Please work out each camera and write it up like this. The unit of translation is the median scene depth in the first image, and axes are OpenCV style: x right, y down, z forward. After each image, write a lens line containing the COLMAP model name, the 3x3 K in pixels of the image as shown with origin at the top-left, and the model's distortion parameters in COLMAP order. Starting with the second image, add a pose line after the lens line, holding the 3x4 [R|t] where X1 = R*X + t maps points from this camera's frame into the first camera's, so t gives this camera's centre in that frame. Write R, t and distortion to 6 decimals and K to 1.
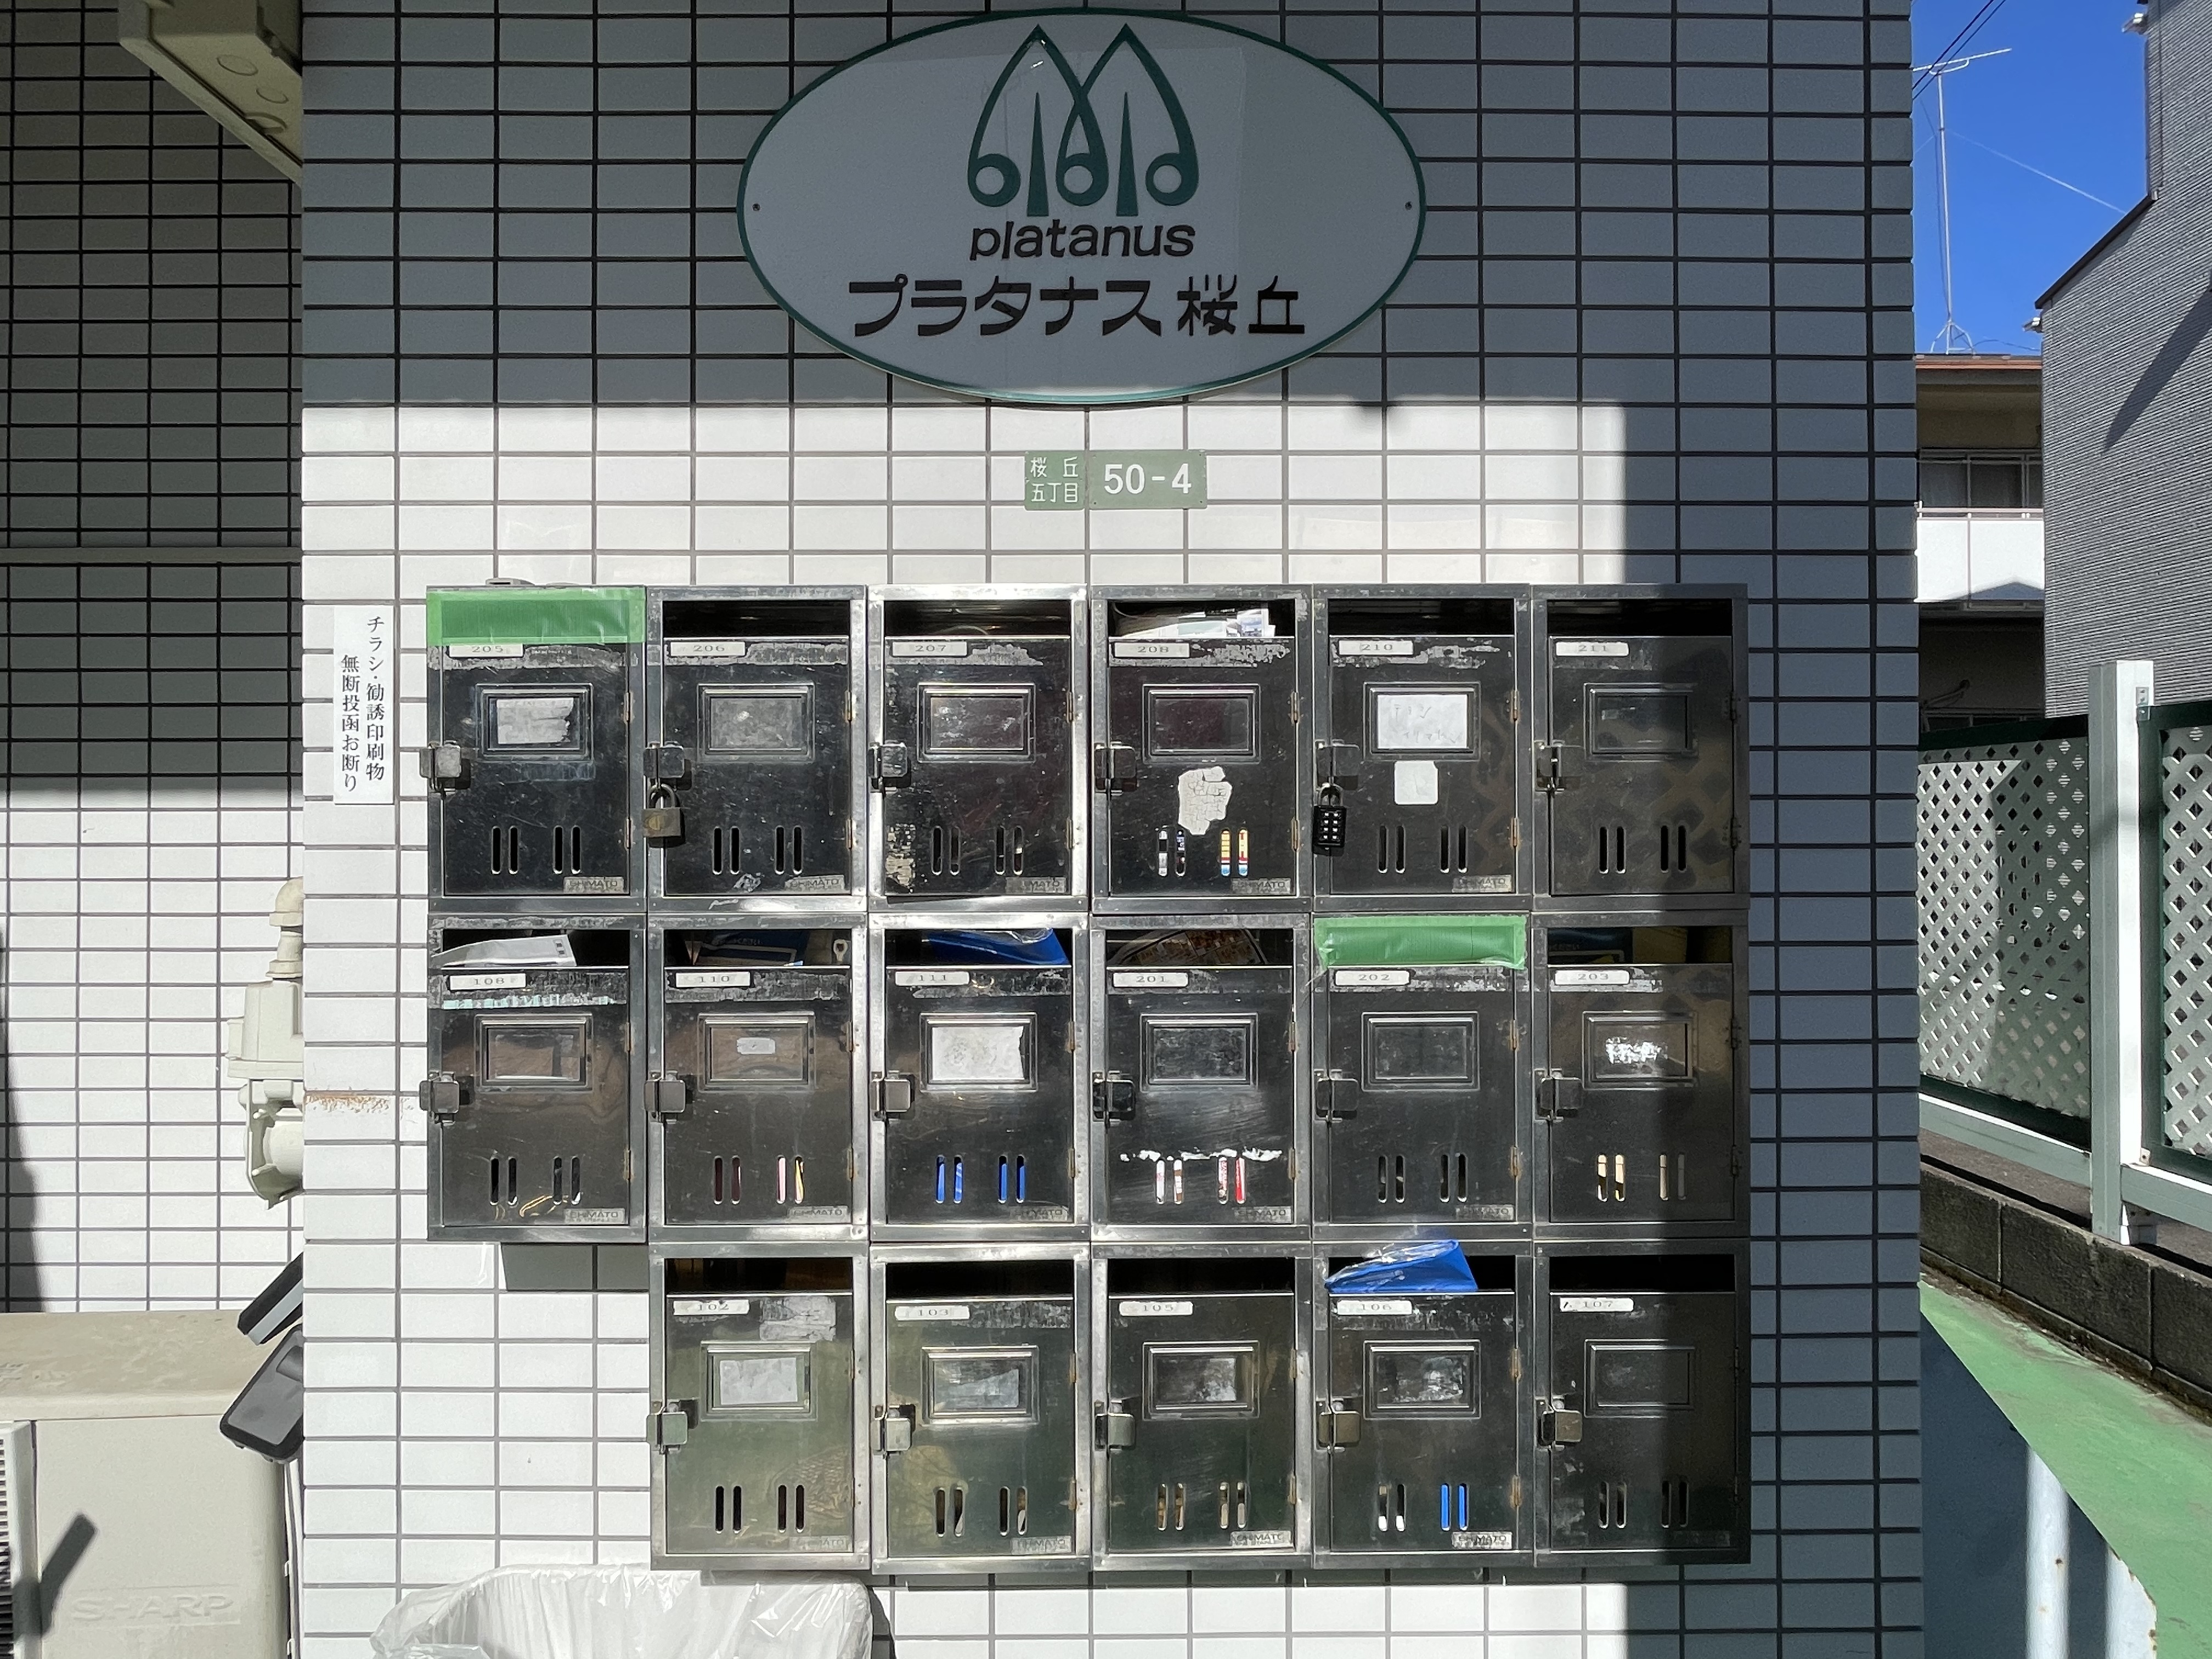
lens RADIAL K [[1217.9, 0, 1099.8], [0, 1217.9, 818.7], [0, 0, 1]] dist [-0.001788, -0.000620]
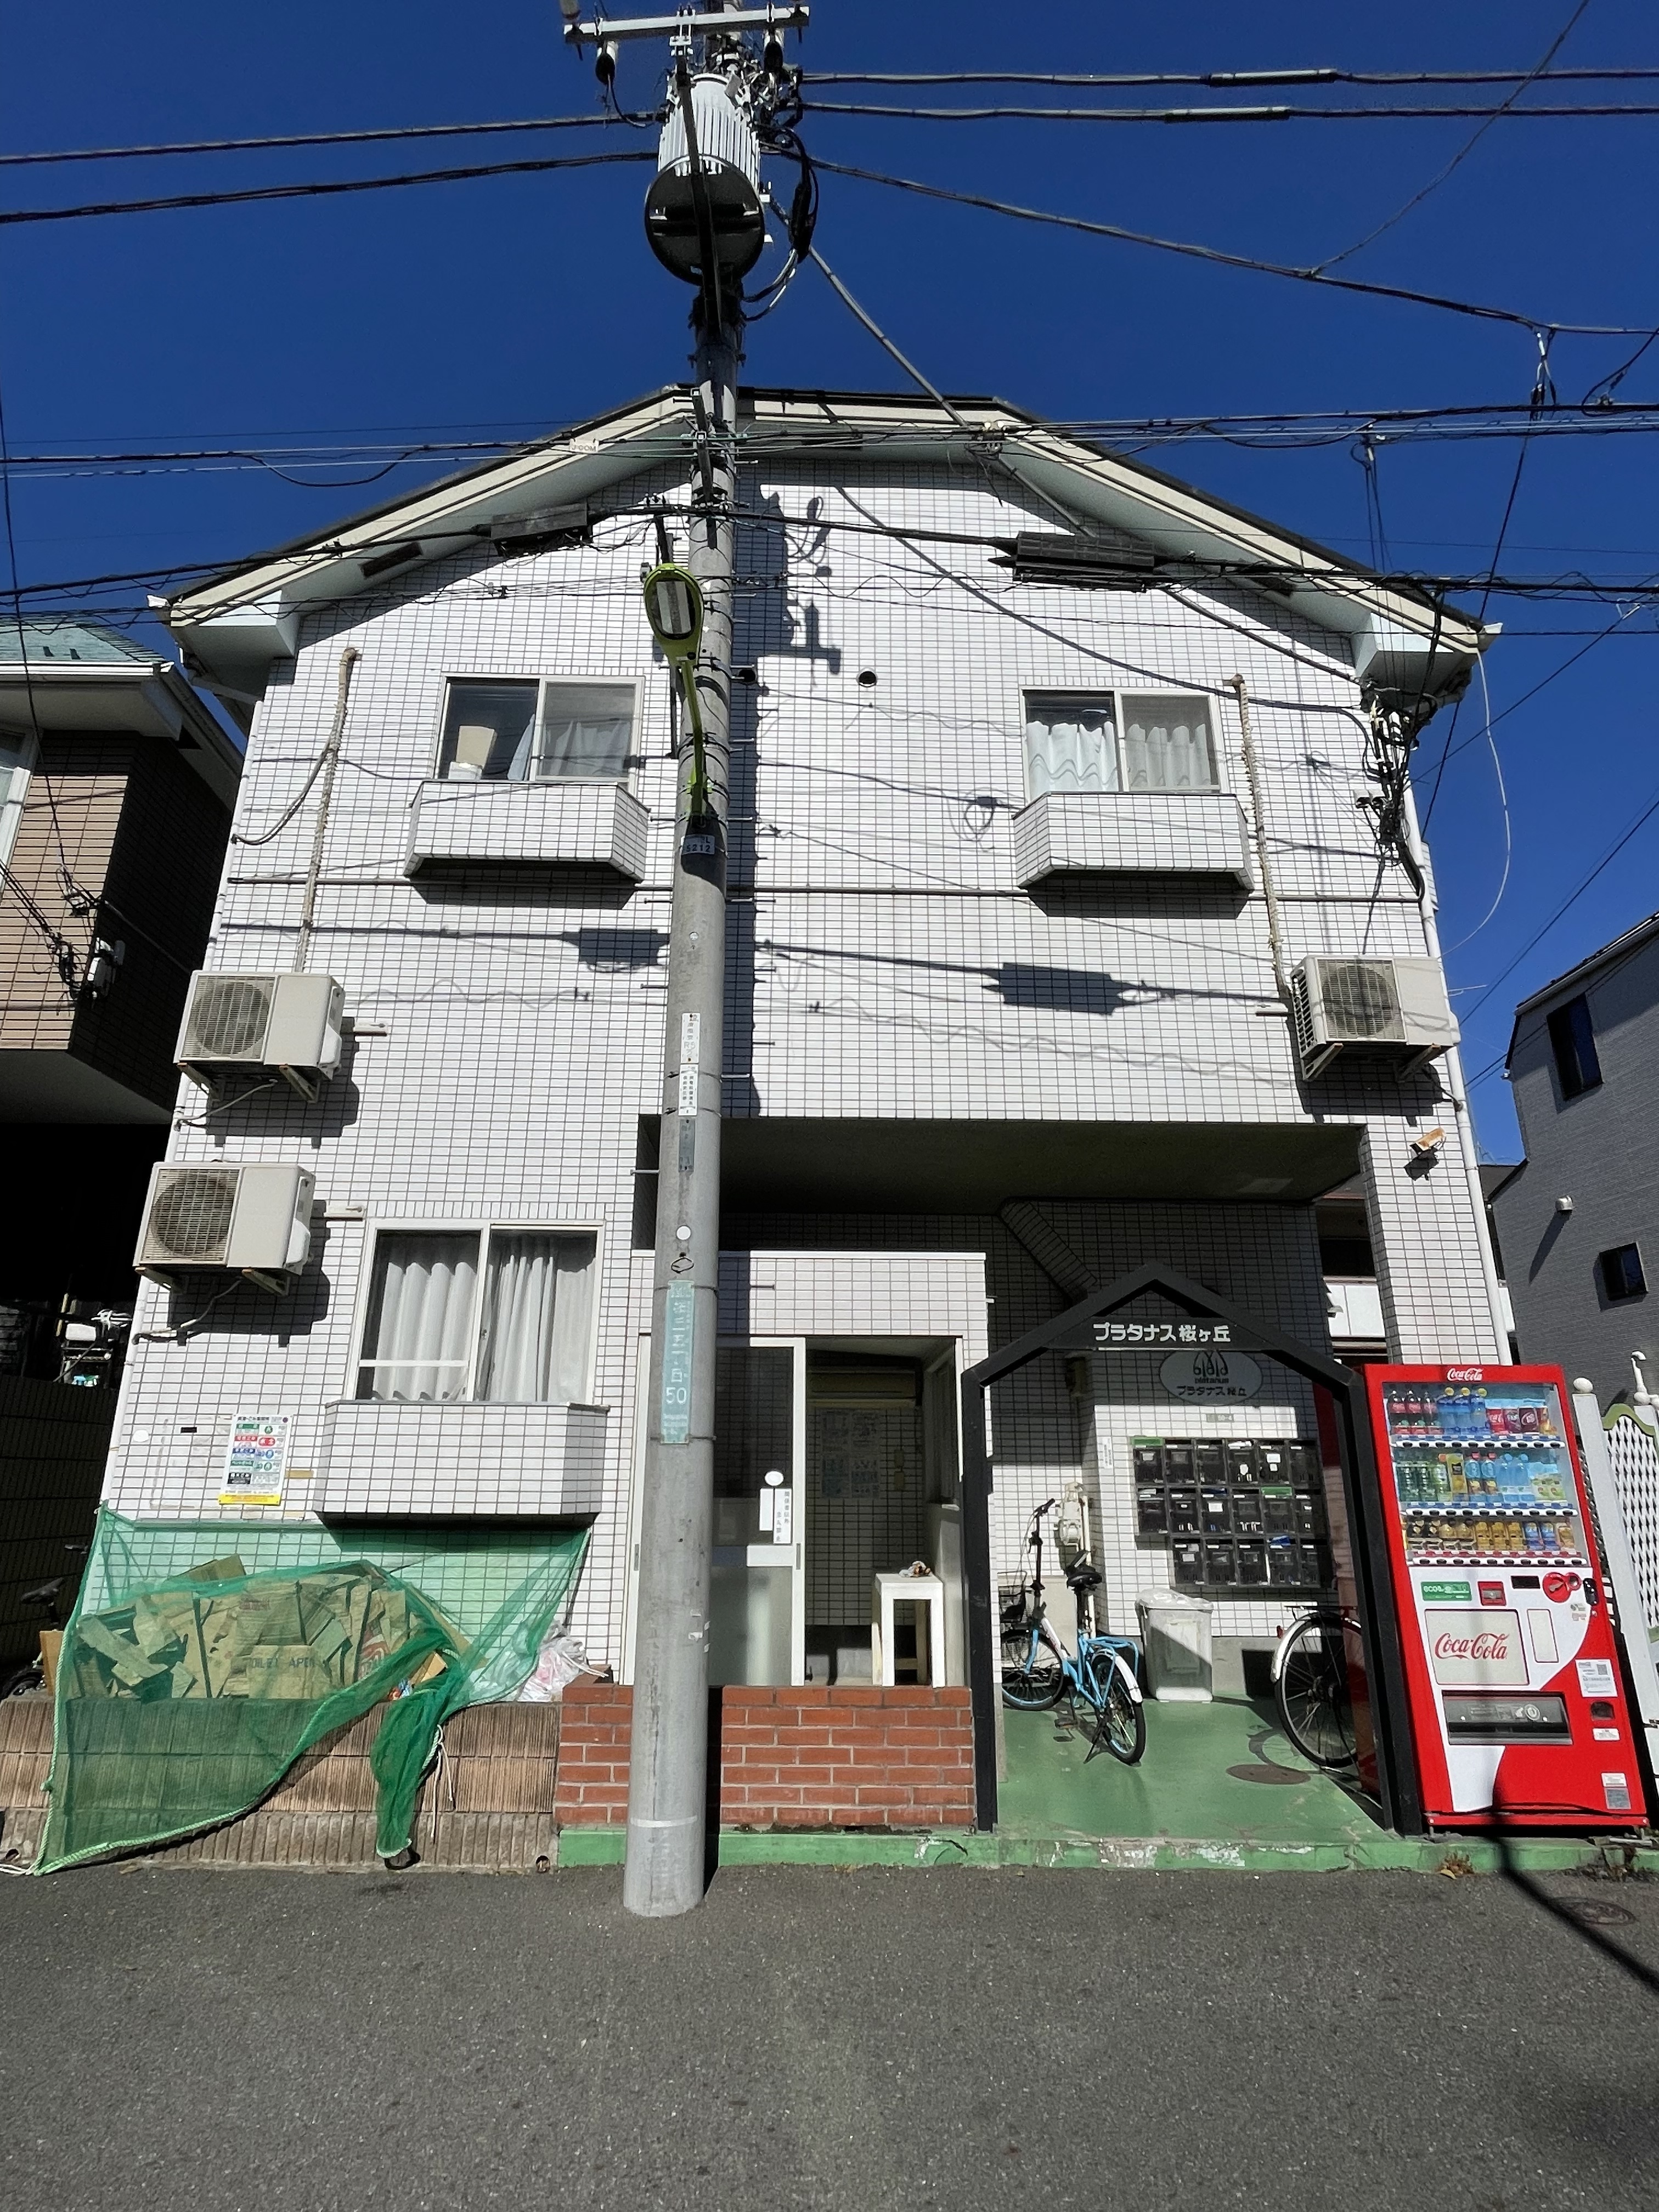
lens RADIAL K [[1151.7, 0, 821.2], [0, 1151.7, 1105.6], [0, 0, 1]] dist [-0.002669, -0.002054]
pose [[0.999719, 0.015411, 0.018008, -2.268747], [-0.009076, 0.950767, -0.309773, 0.061495], [-0.021895, 0.309522, 0.950640, -5.357596]]
